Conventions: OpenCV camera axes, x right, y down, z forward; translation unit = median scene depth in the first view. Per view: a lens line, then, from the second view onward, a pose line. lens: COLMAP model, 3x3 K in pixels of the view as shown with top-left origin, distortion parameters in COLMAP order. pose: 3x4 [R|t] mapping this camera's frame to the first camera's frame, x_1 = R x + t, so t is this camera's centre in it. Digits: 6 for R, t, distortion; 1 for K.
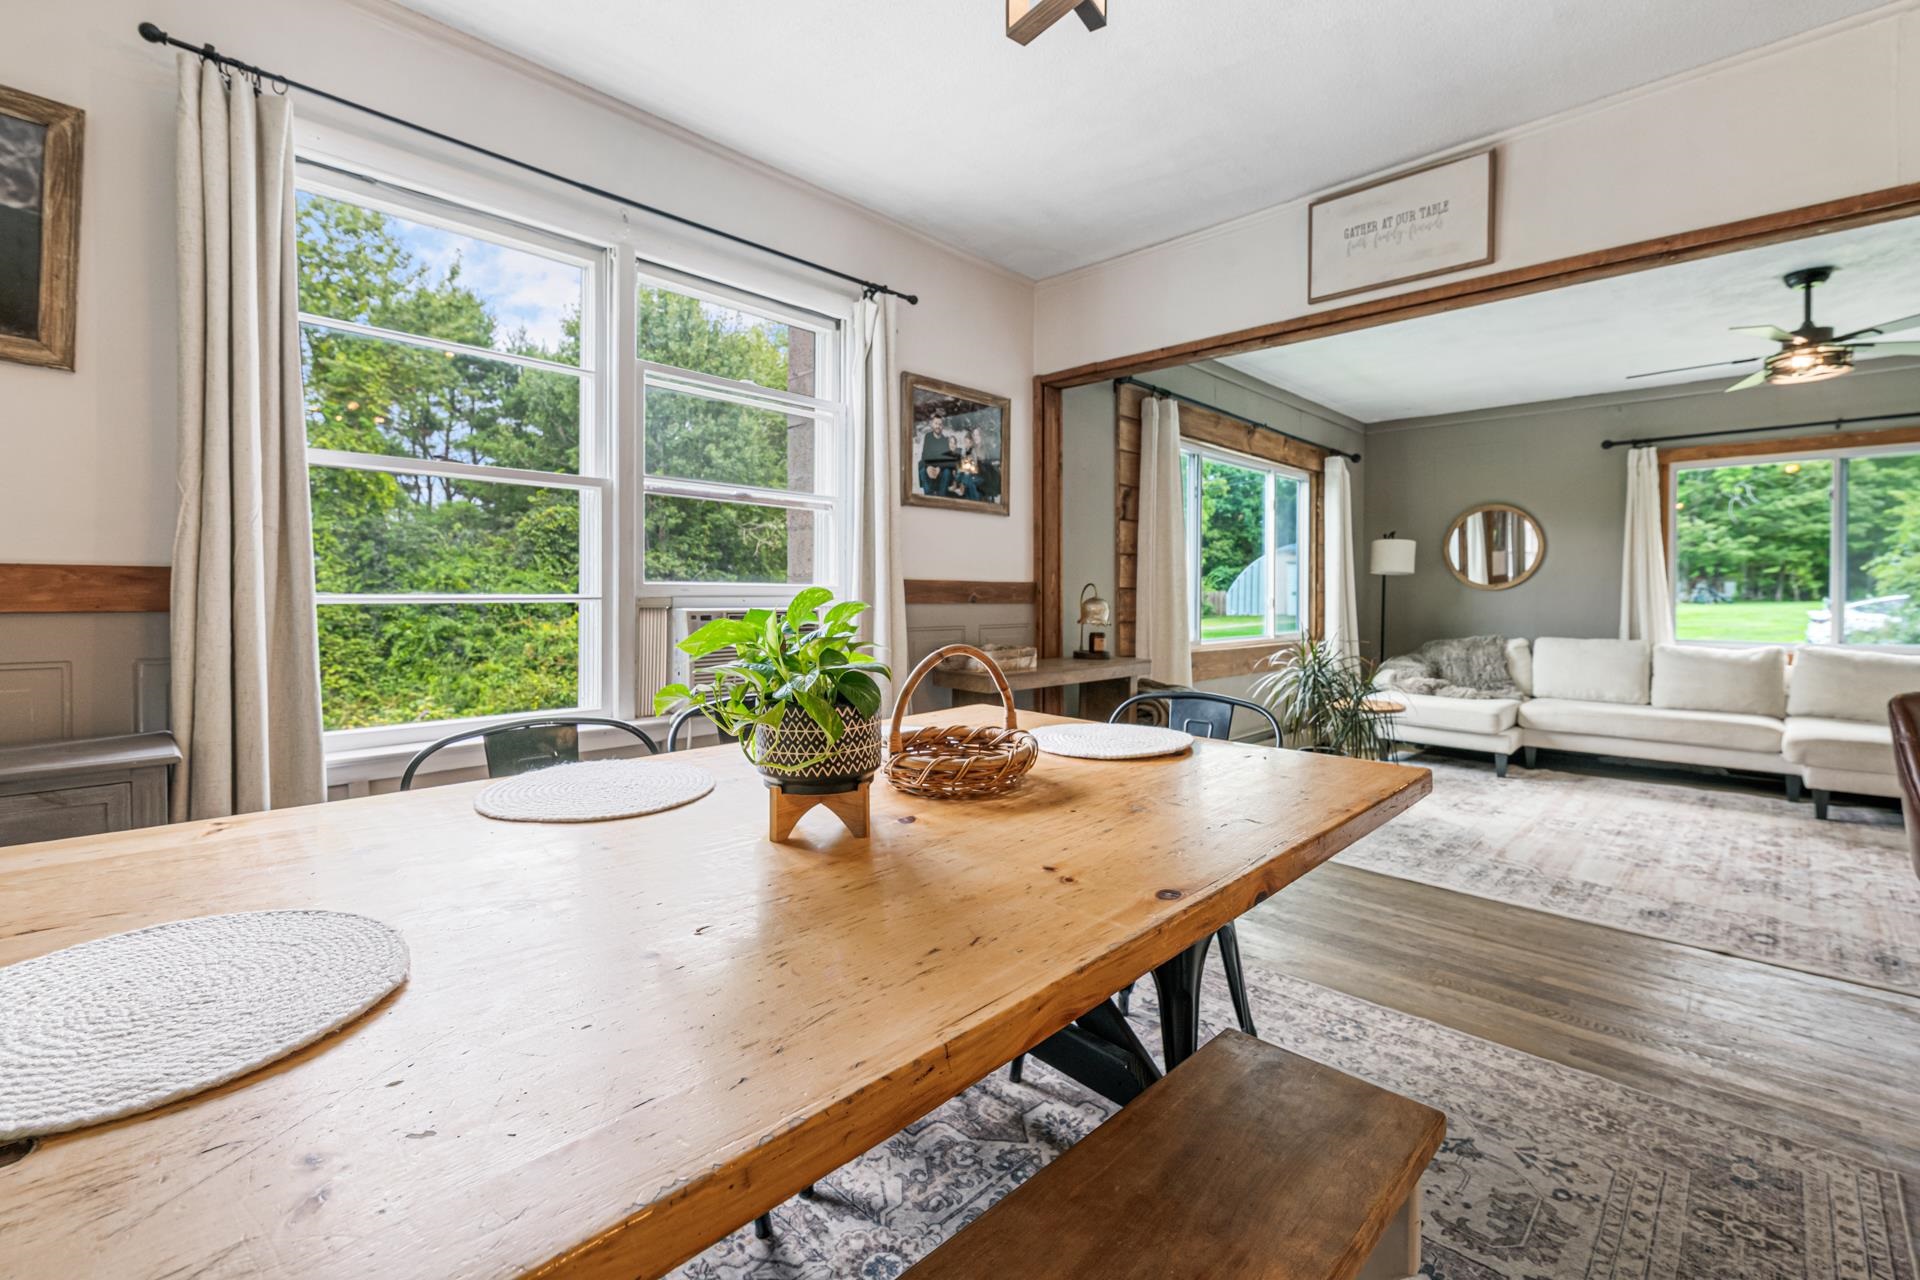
lens RADIAL K [[850.3, 0, 940.4], [0, 850.3, 611.9], [0, 0, 1]] dist [0.005908, -0.005773]
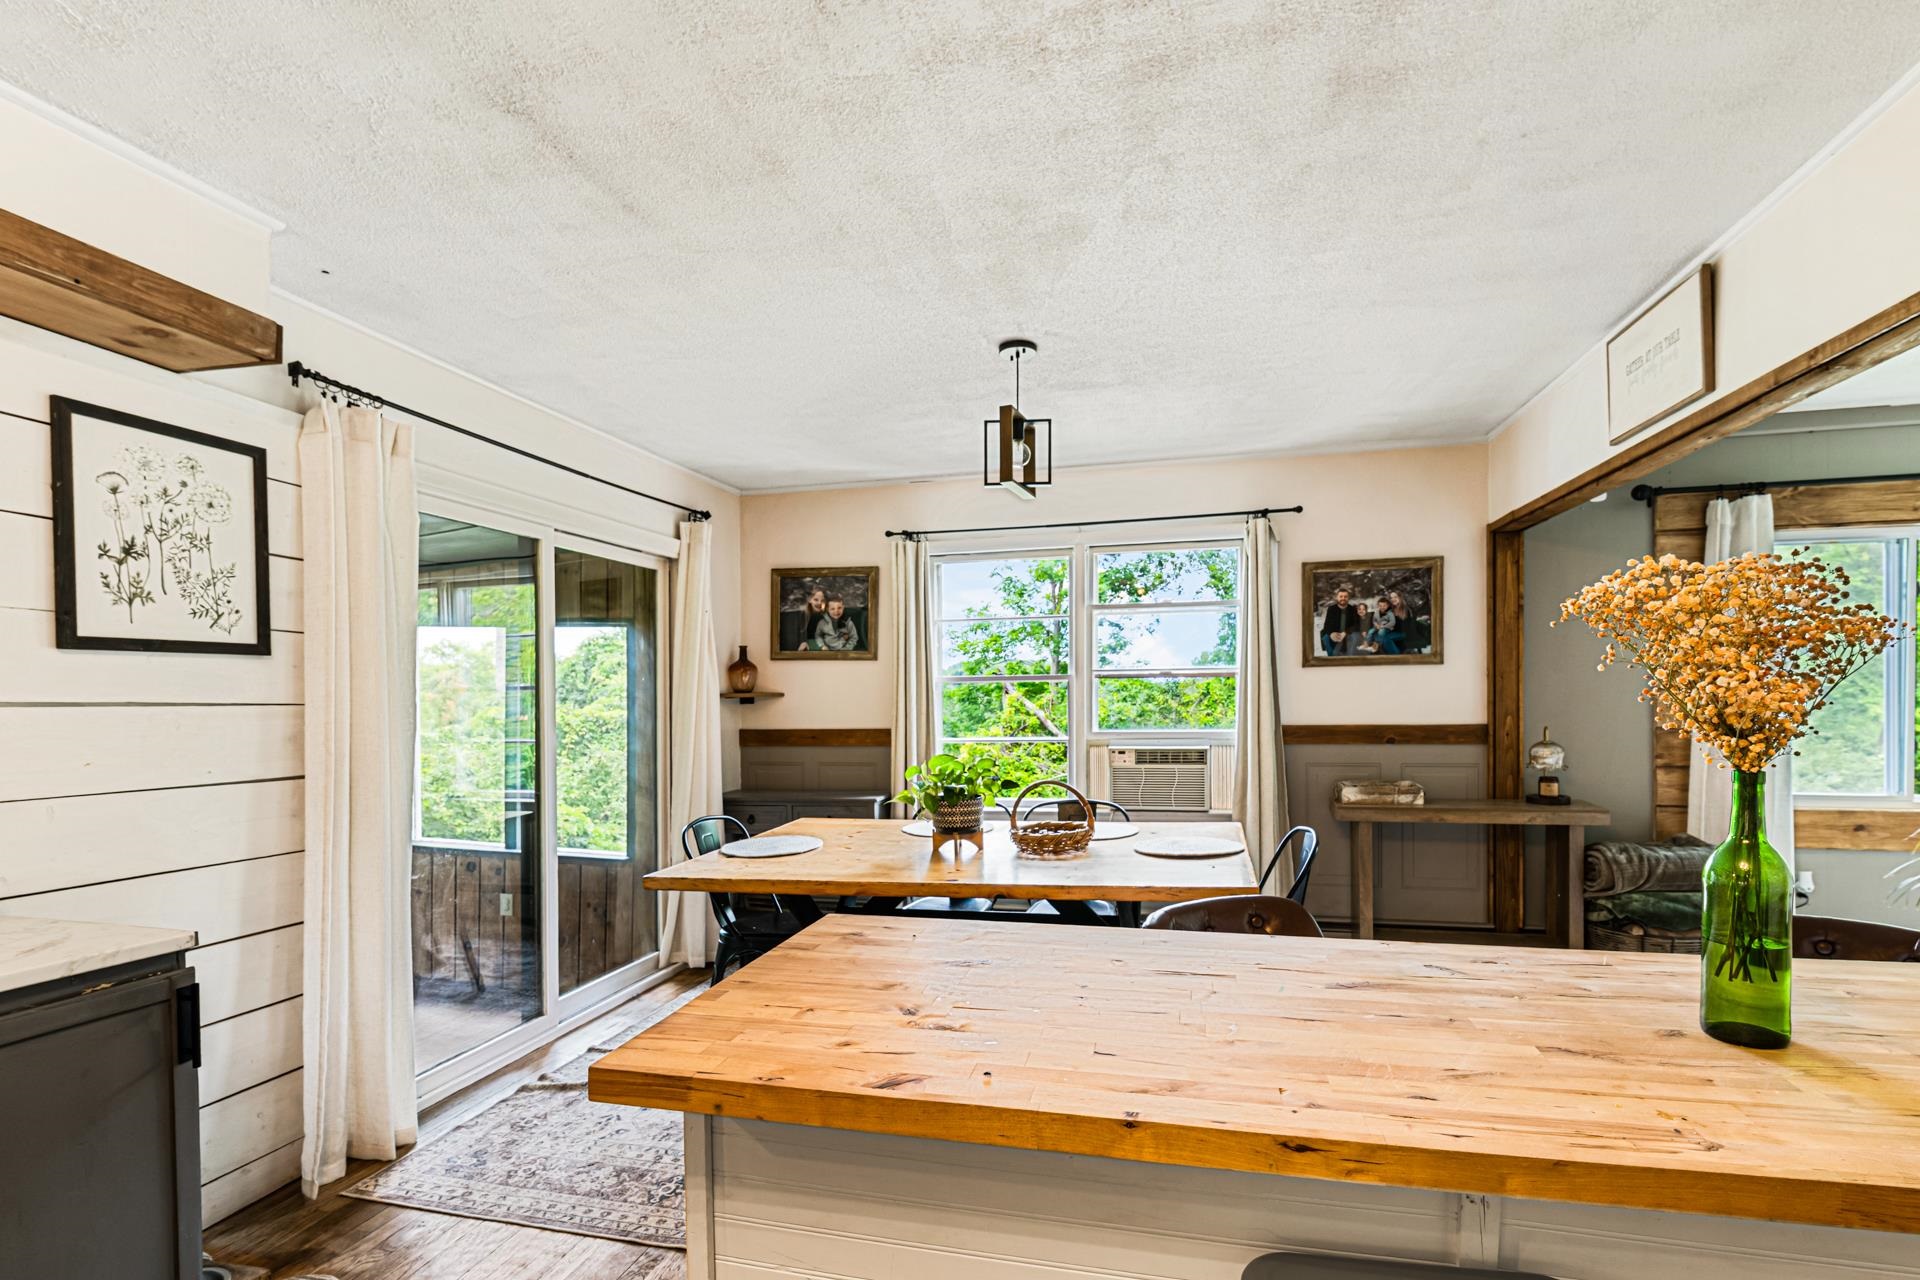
lens RADIAL K [[869.5, 0, 993.9], [0, 869.5, 713.0], [0, 0, 1]] dist [0.000345, -0.001305]
pose [[0.514081, 0.010720, -0.857675, 0.648503], [0.000133, 0.999921, 0.012578, -0.055594], [0.857742, -0.006580, 0.514039, -0.060110]]
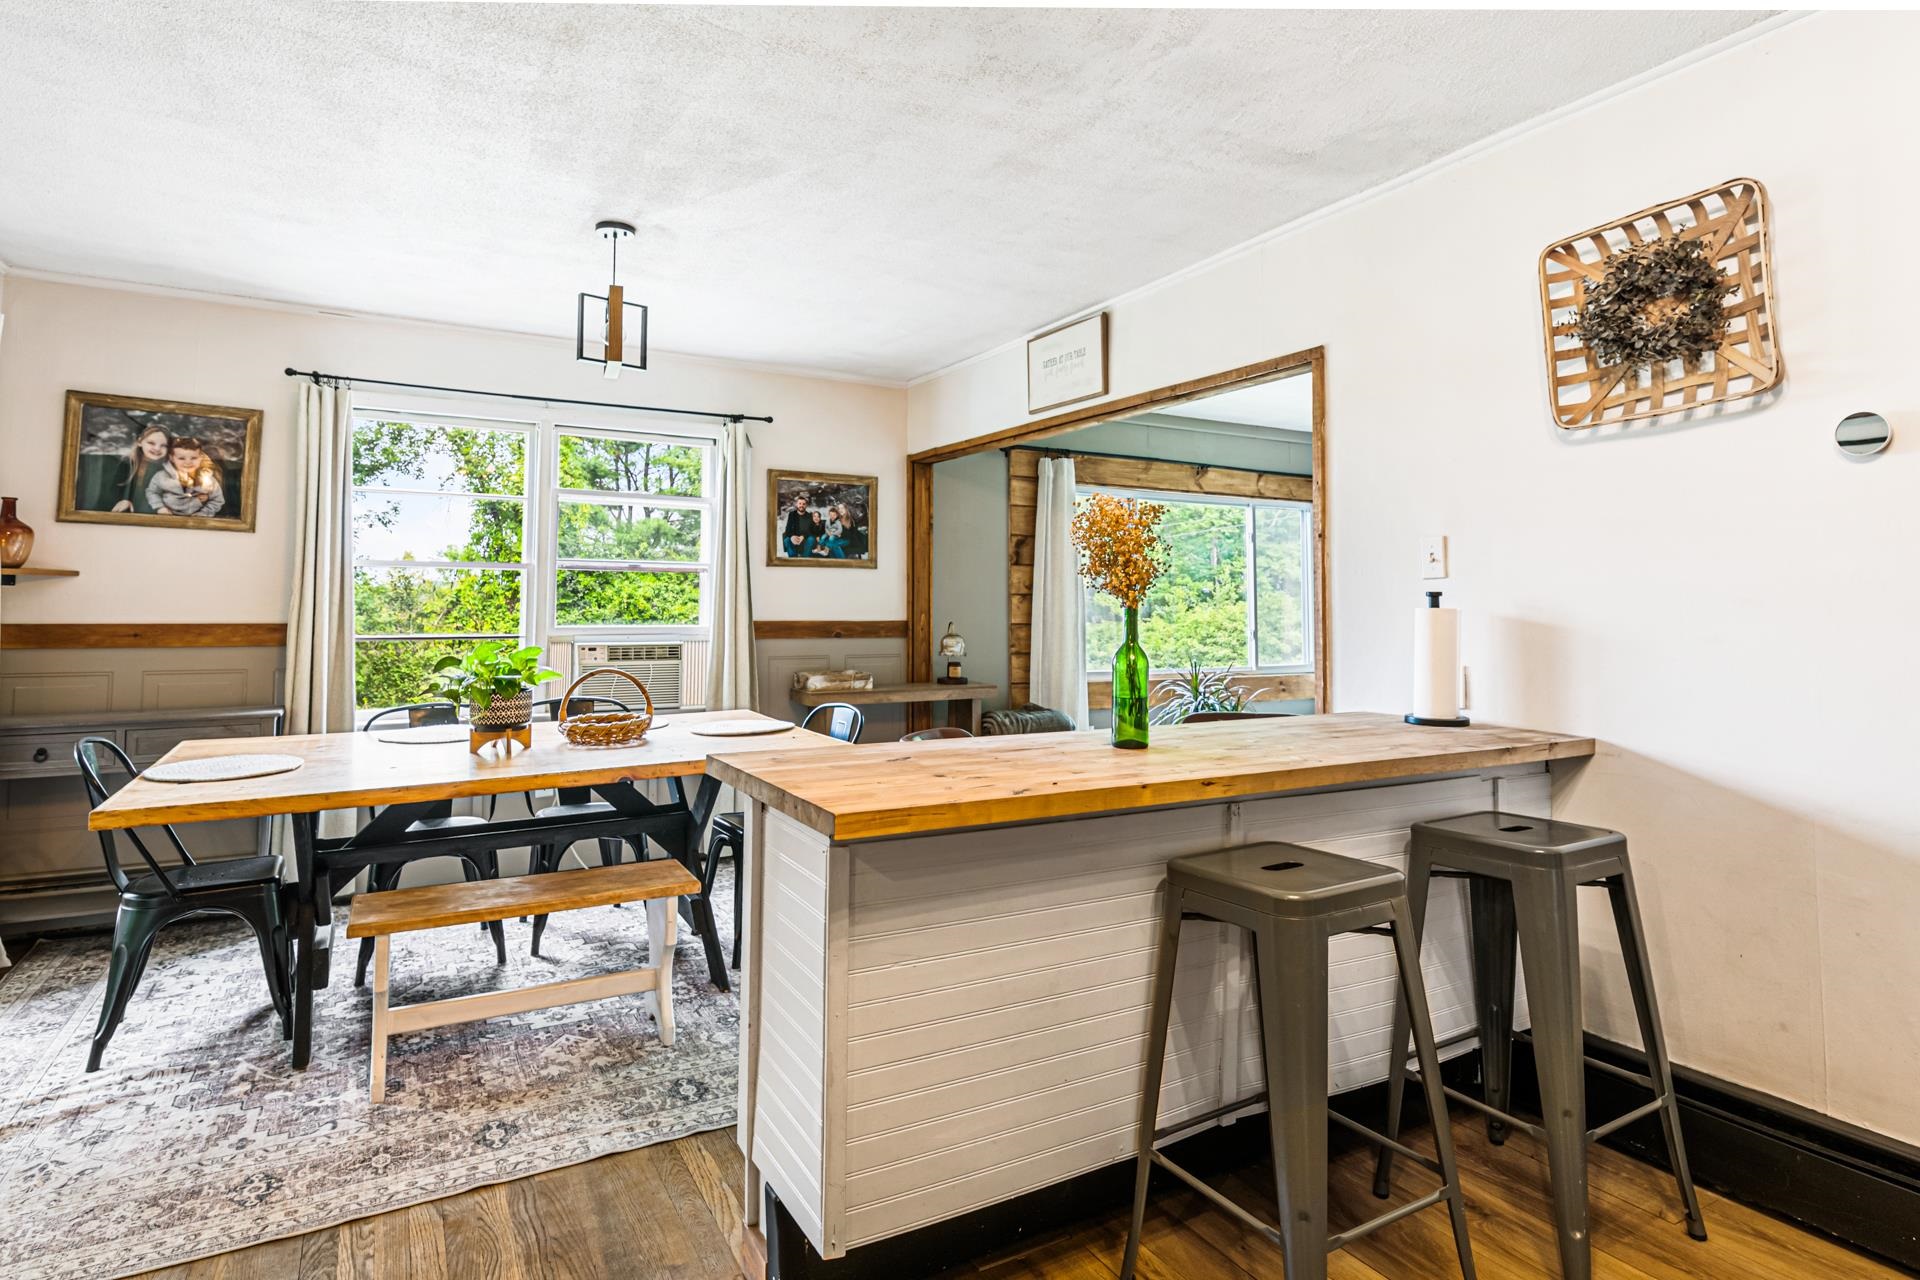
lens RADIAL K [[1036.0, 0, 960.6], [0, 1036.0, 573.4], [0, 0, 1]] dist [0.004915, -0.001988]
pose [[0.961852, -0.005892, -0.273506, 0.545741], [-0.008289, 0.998681, -0.050662, -0.024515], [0.273444, 0.050996, 0.960535, -0.396051]]
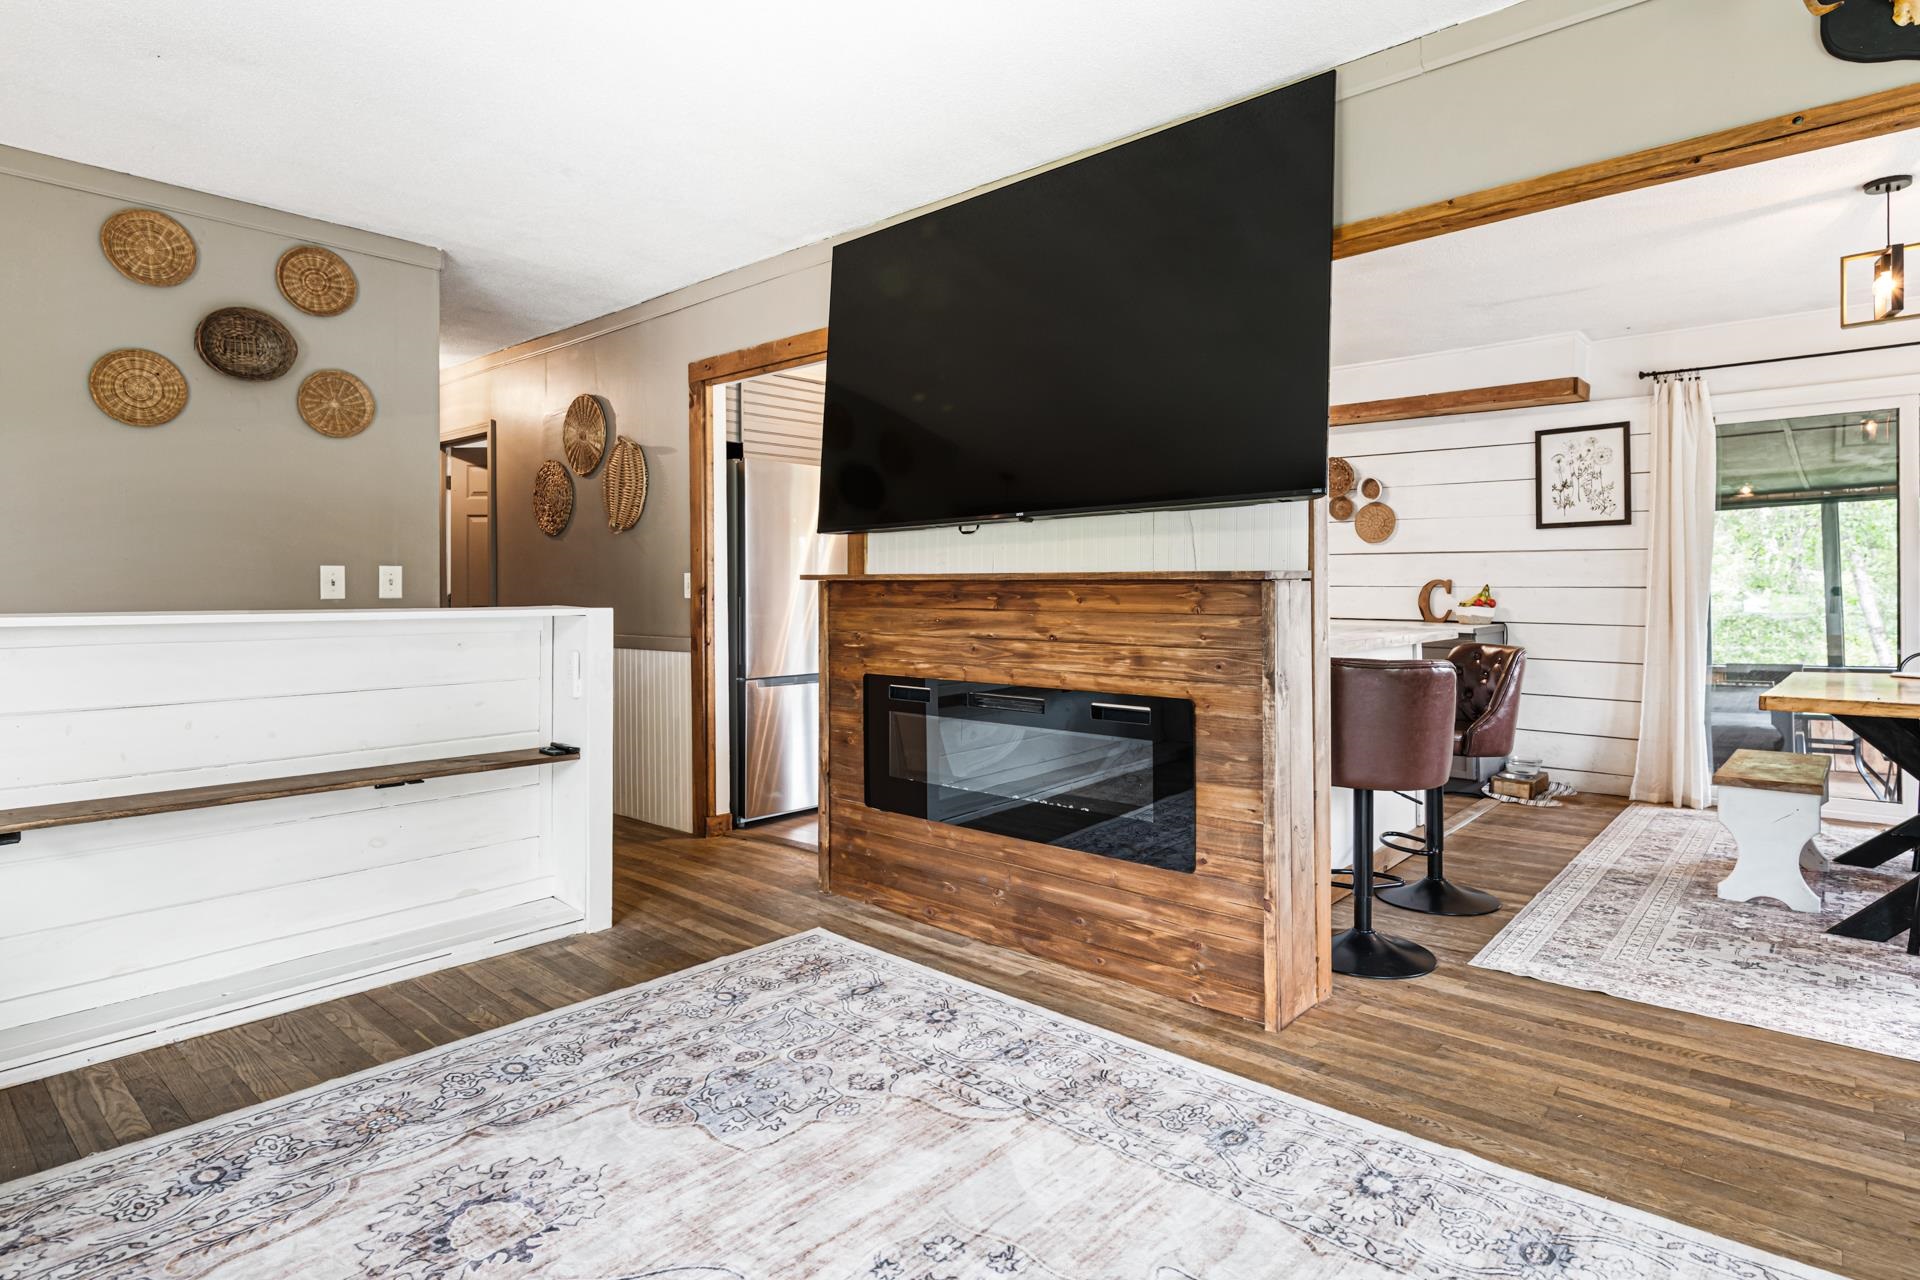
lens RADIAL K [[1014.4, 0, 962.6], [0, 1014.4, 607.9], [0, 0, 1]] dist [0.013649, -0.006795]
pose [[-0.998357, 0.003323, -0.057203, 0.864056], [0.001724, 0.999607, 0.027985, -0.016211], [0.057274, 0.027841, -0.997970, 1.115240]]
